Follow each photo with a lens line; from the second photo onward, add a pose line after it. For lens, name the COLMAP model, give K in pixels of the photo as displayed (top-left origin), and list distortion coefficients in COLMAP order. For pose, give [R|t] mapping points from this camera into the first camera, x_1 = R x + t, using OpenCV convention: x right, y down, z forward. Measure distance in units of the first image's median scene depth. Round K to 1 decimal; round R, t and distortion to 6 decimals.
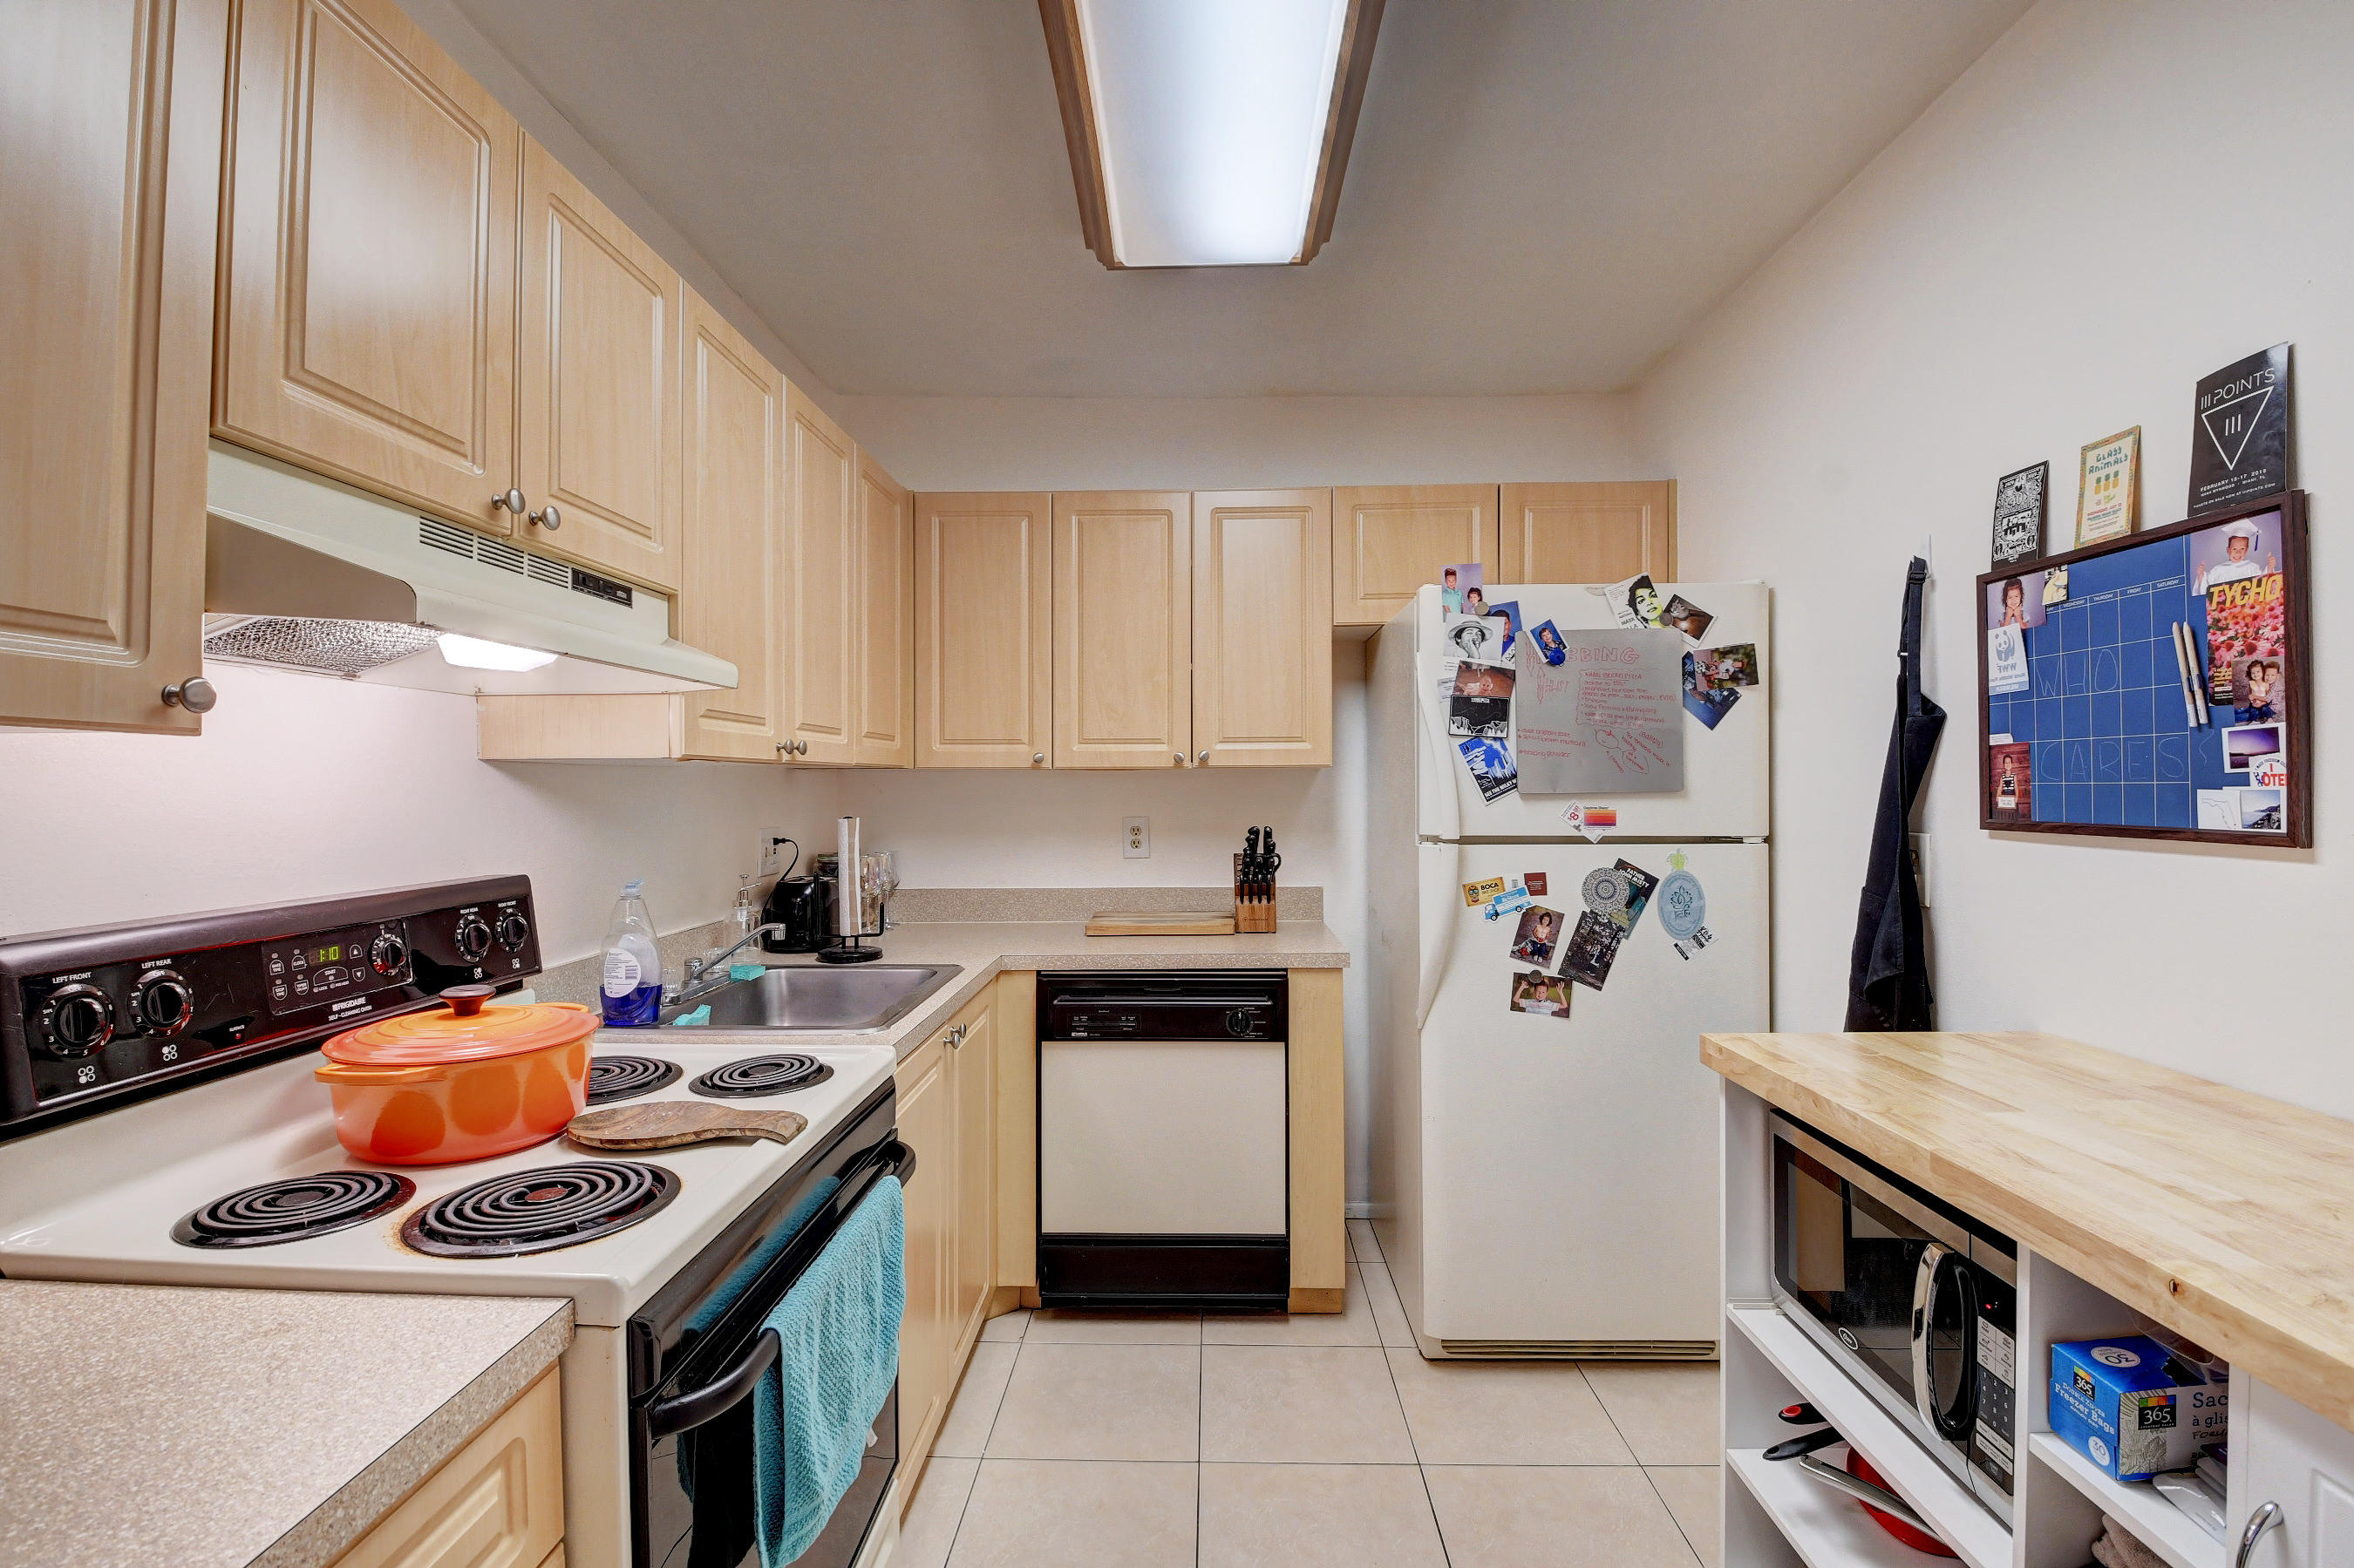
lens RADIAL K [[1037.3, 0, 1177.0], [0, 1037.3, 784.0], [0, 0, 1]] dist [0.028375, -0.036664]
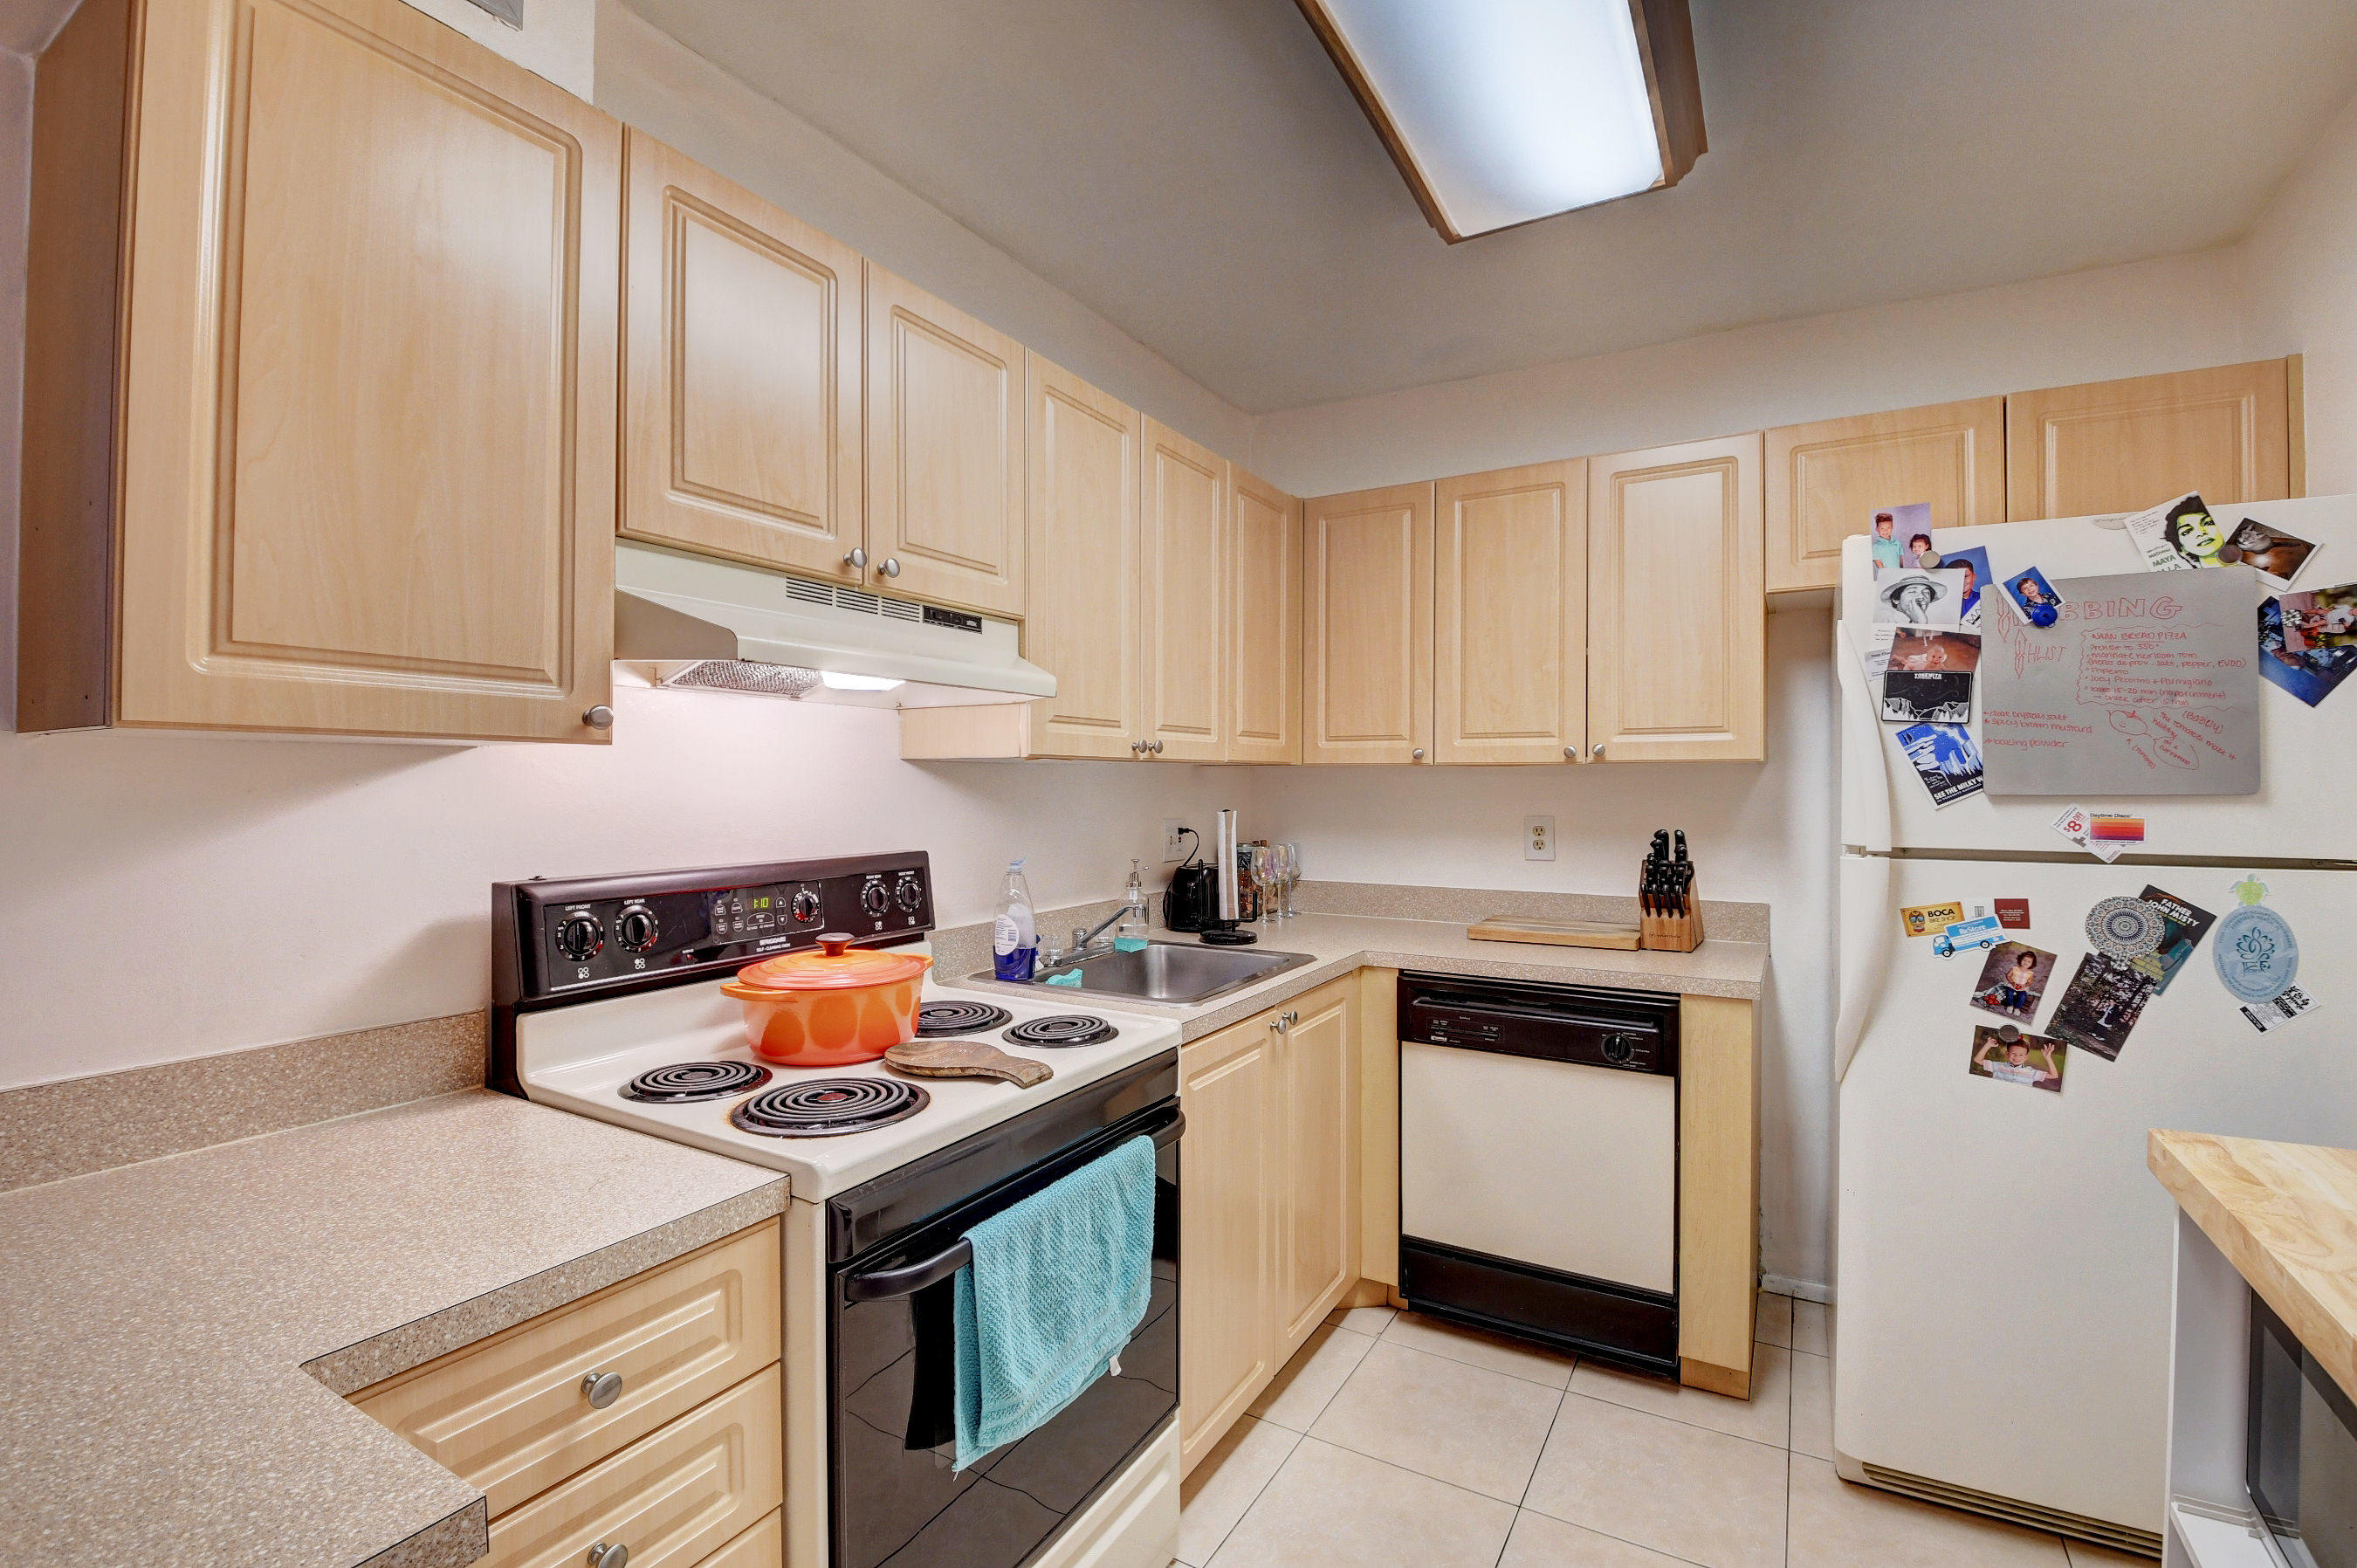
lens RADIAL K [[1041.2, 0, 1178.5], [0, 1041.2, 784.0], [0, 0, 1]] dist [0.007452, -0.022723]
pose [[0.875382, 0.005690, -0.483399, 0.175832], [-0.003572, 0.999980, 0.005302, -0.000967], [0.483419, -0.002915, 0.875384, 0.035877]]
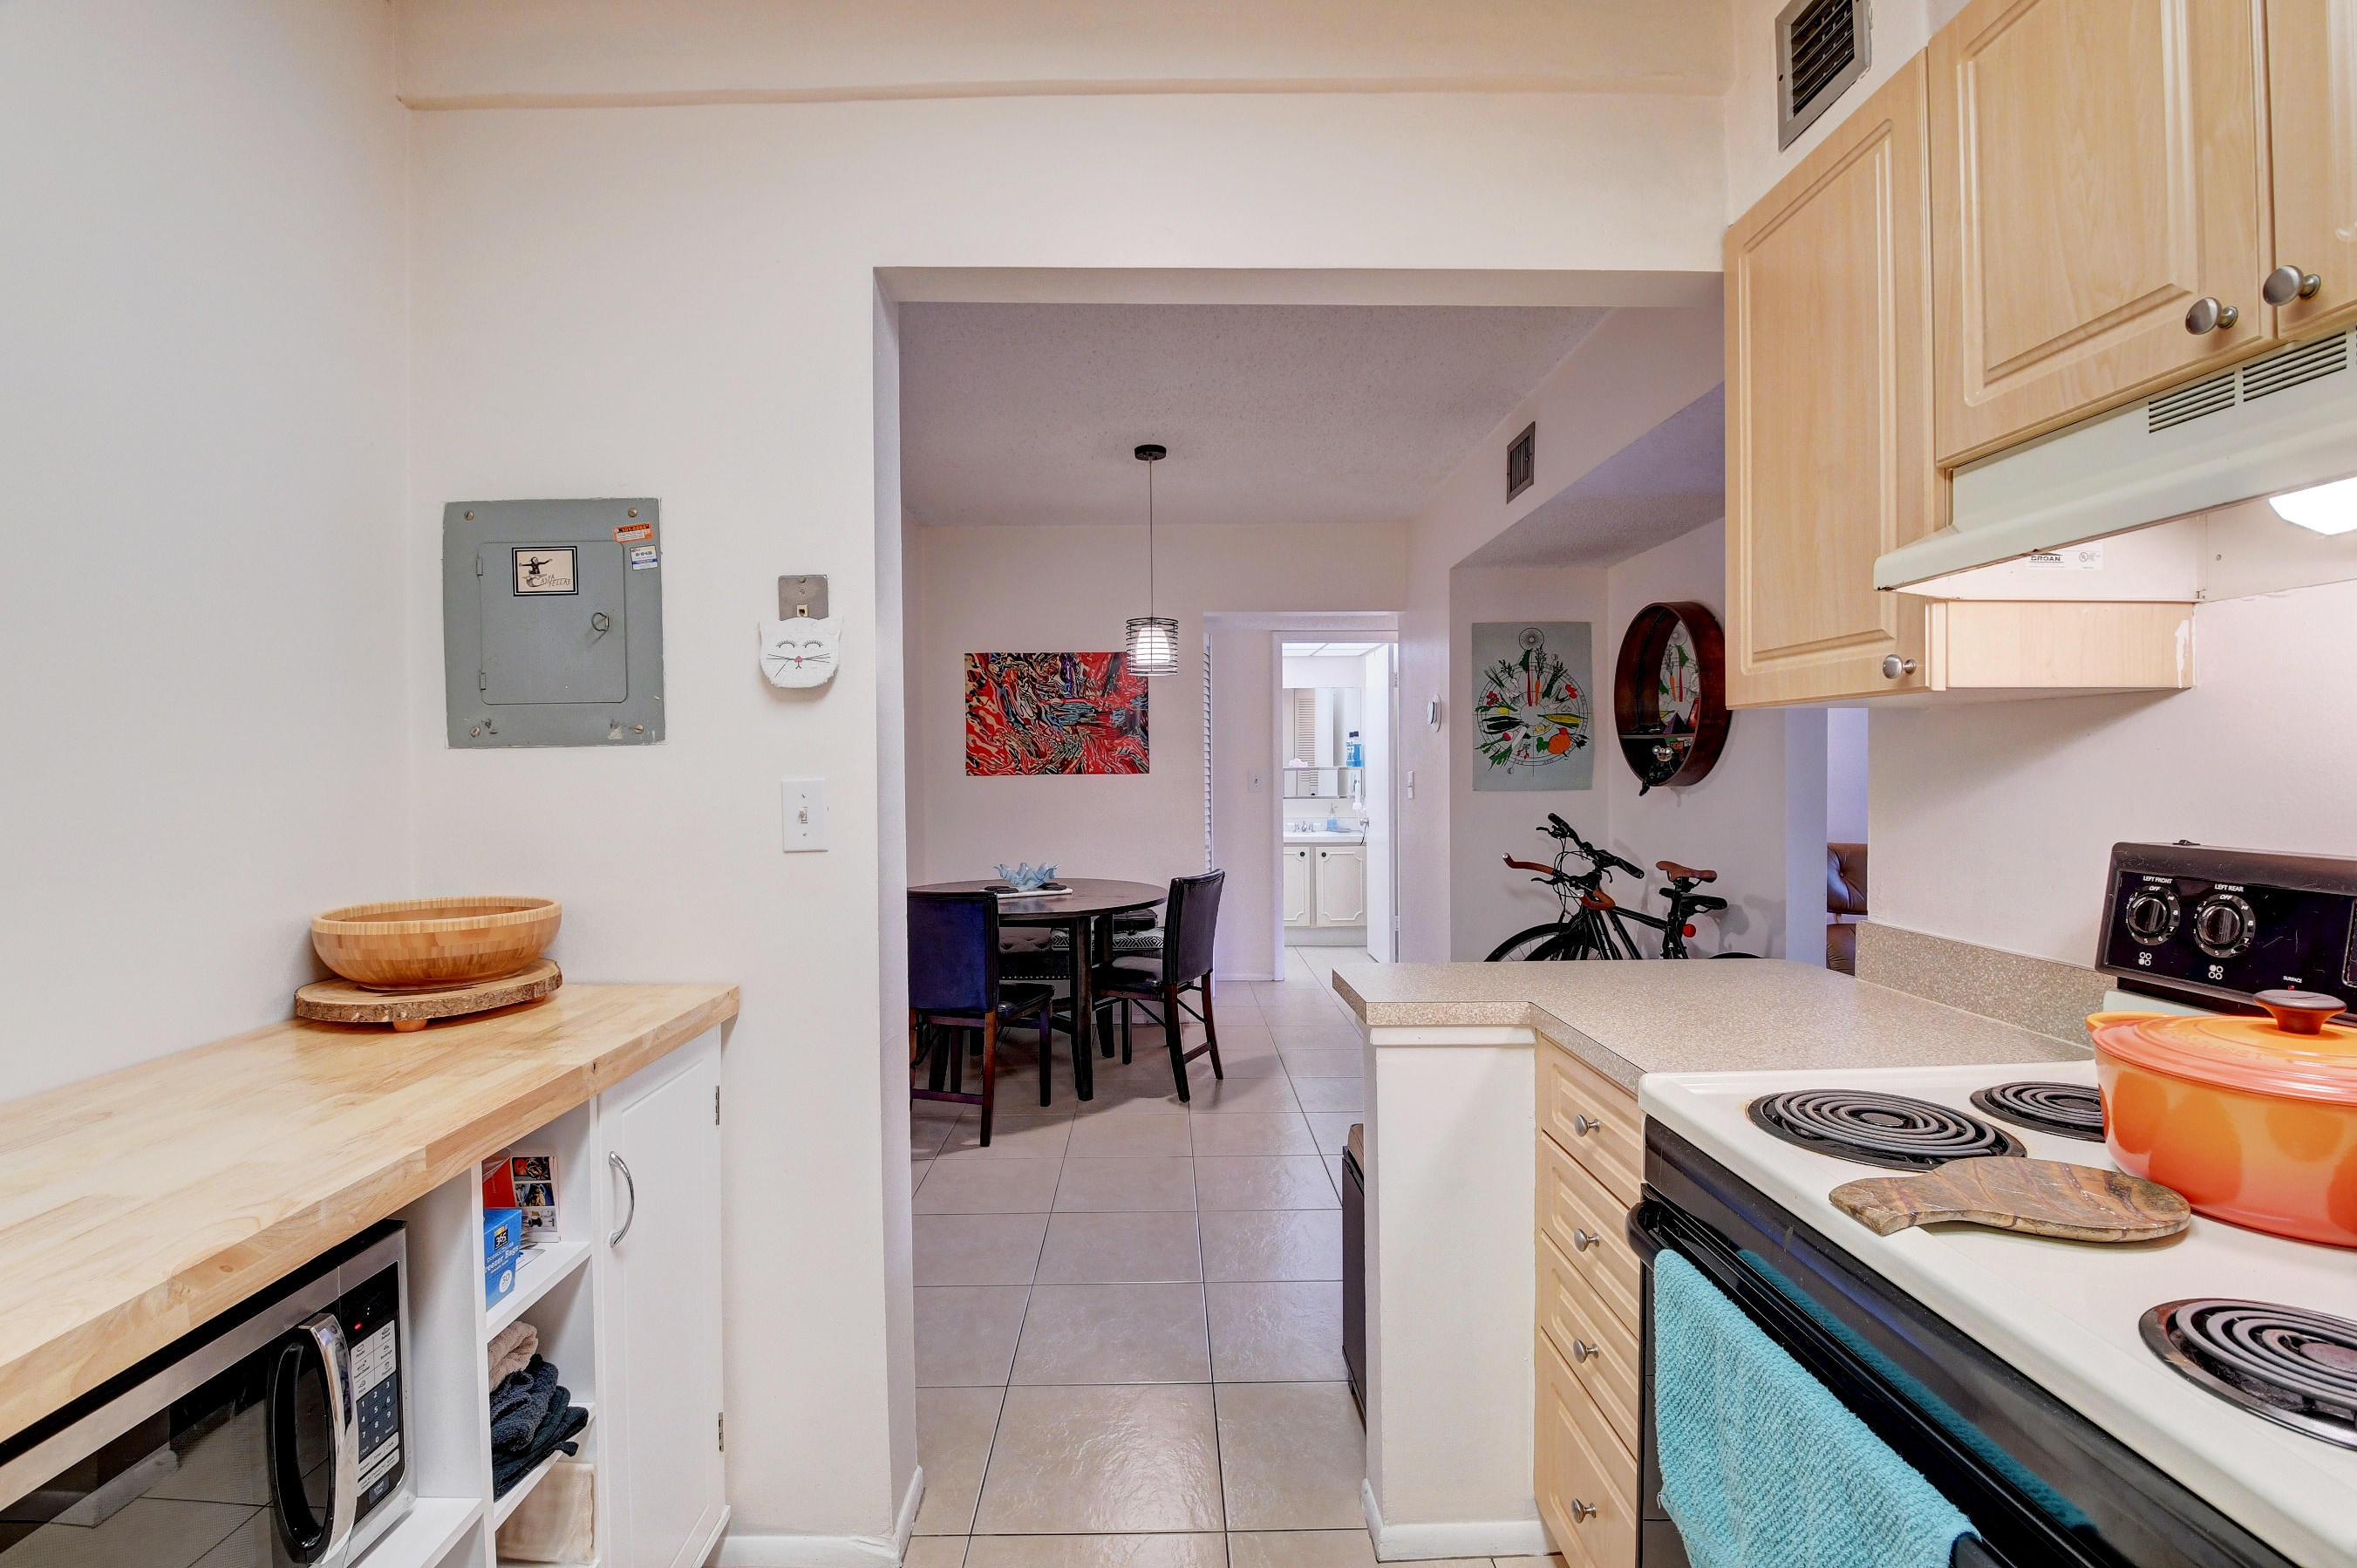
lens RADIAL K [[1038.8, 0, 1178.5], [0, 1038.8, 784.0], [0, 0, 1]] dist [0.028375, -0.036664]
pose [[-0.998551, 0.010998, -0.052687, 0.084774], [0.010219, 0.999835, 0.015046, 0.015370], [0.052844, 0.014486, -0.998498, 0.790304]]
